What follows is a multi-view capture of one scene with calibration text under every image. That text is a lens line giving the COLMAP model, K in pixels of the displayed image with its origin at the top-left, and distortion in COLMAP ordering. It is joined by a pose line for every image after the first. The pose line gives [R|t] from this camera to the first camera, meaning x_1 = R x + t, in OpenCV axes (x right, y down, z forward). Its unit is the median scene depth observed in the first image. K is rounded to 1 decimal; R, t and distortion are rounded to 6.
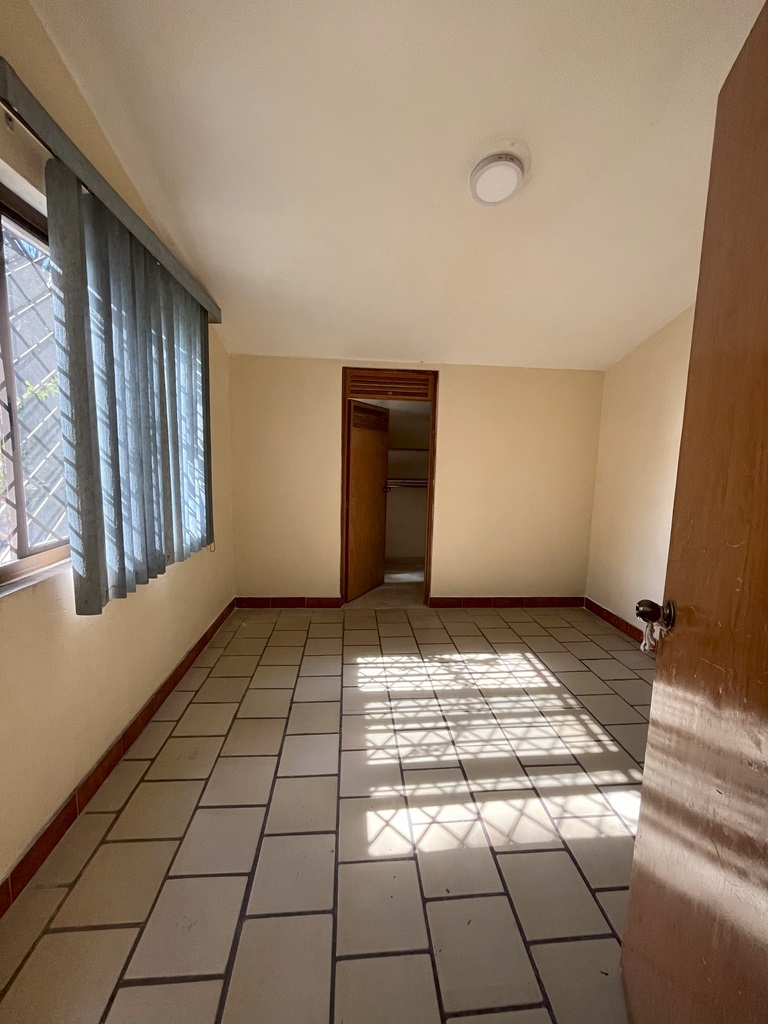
lens RADIAL K [[414.9, 0, 384.9], [0, 414.9, 510.6], [0, 0, 1]] dist [-0.000710, 0.000016]
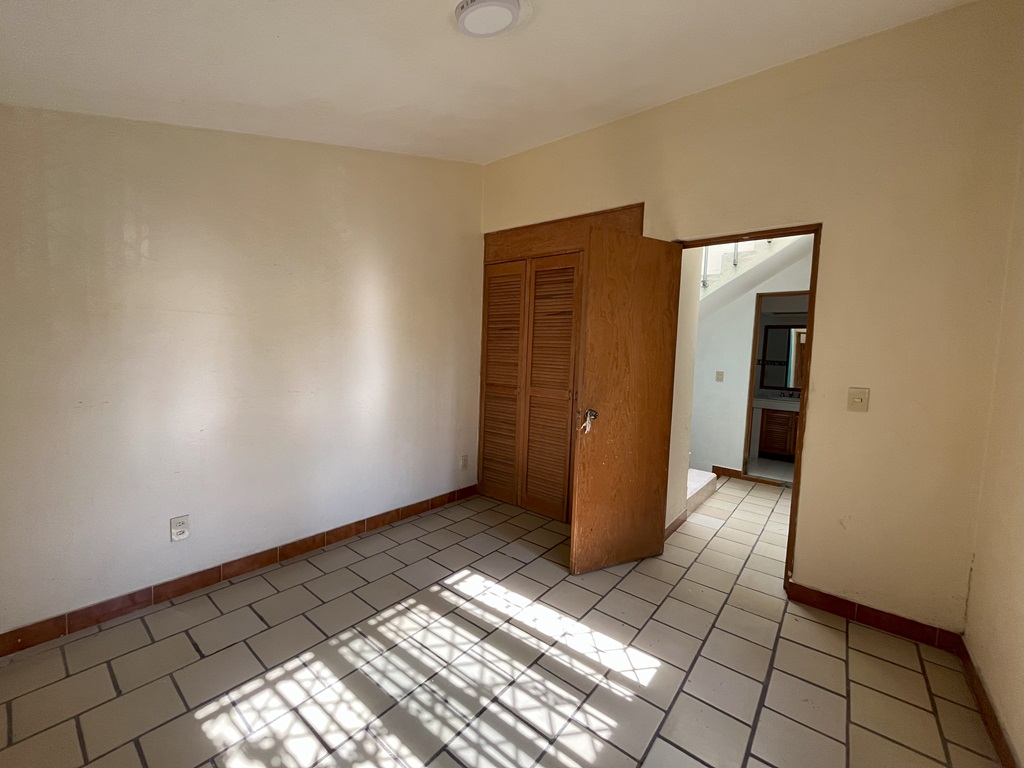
lens RADIAL K [[414.9, 0, 513.9], [0, 414.9, 382.2], [0, 0, 1]] dist [-0.000710, 0.000016]
pose [[-0.719938, -0.100686, 0.686696, -0.353786], [0.034435, 0.983020, 0.180236, -0.200726], [-0.693184, 0.153405, -0.704246, 1.453131]]
